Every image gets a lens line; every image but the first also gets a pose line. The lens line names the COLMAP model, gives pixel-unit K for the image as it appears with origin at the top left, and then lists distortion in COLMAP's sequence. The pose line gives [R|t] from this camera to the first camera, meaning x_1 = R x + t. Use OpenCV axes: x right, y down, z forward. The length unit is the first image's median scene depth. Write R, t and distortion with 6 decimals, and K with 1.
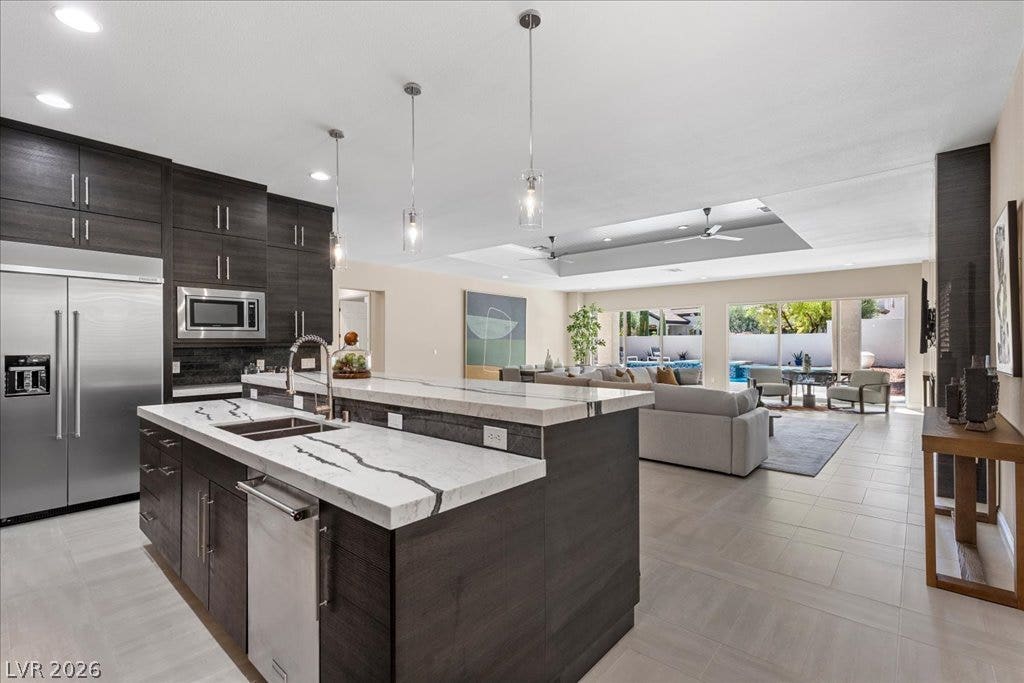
lens RADIAL K [[472.3, 0, 514.7], [0, 472.3, 342.2], [0, 0, 1]] dist [0.007351, 0.000234]
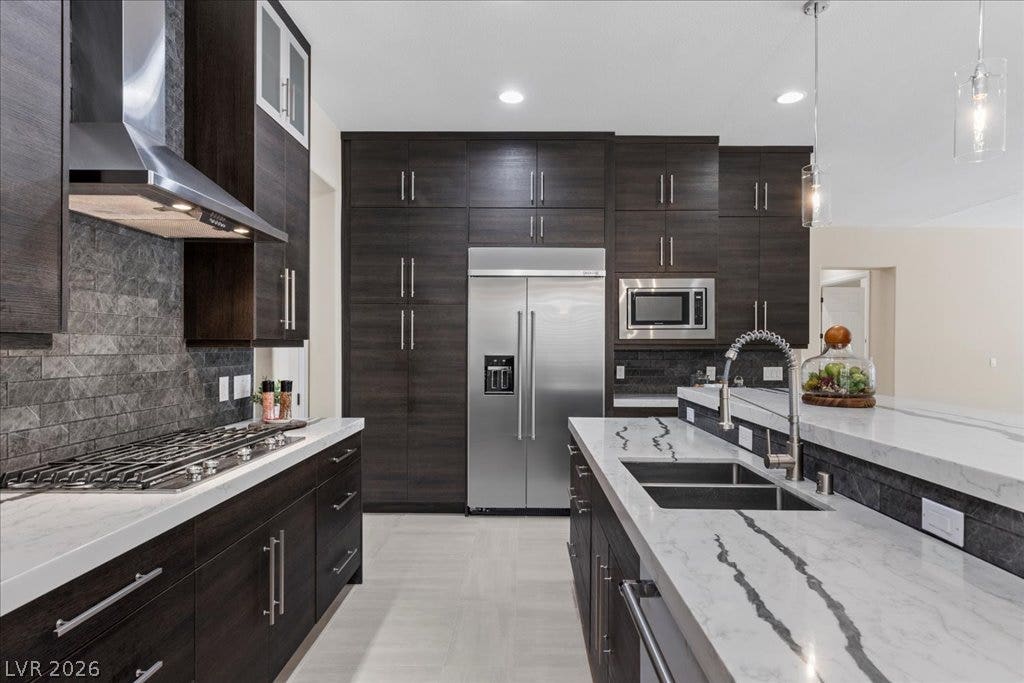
lens RADIAL K [[563.7, 0, 514.9], [0, 563.7, 345.8], [0, 0, 1]] dist [0.006502, 0.000096]
pose [[0.656259, 0.006142, -0.754511, -0.069284], [-0.005064, 0.999980, 0.003736, 0.001764], [0.754519, 0.001369, 0.656277, 0.207945]]
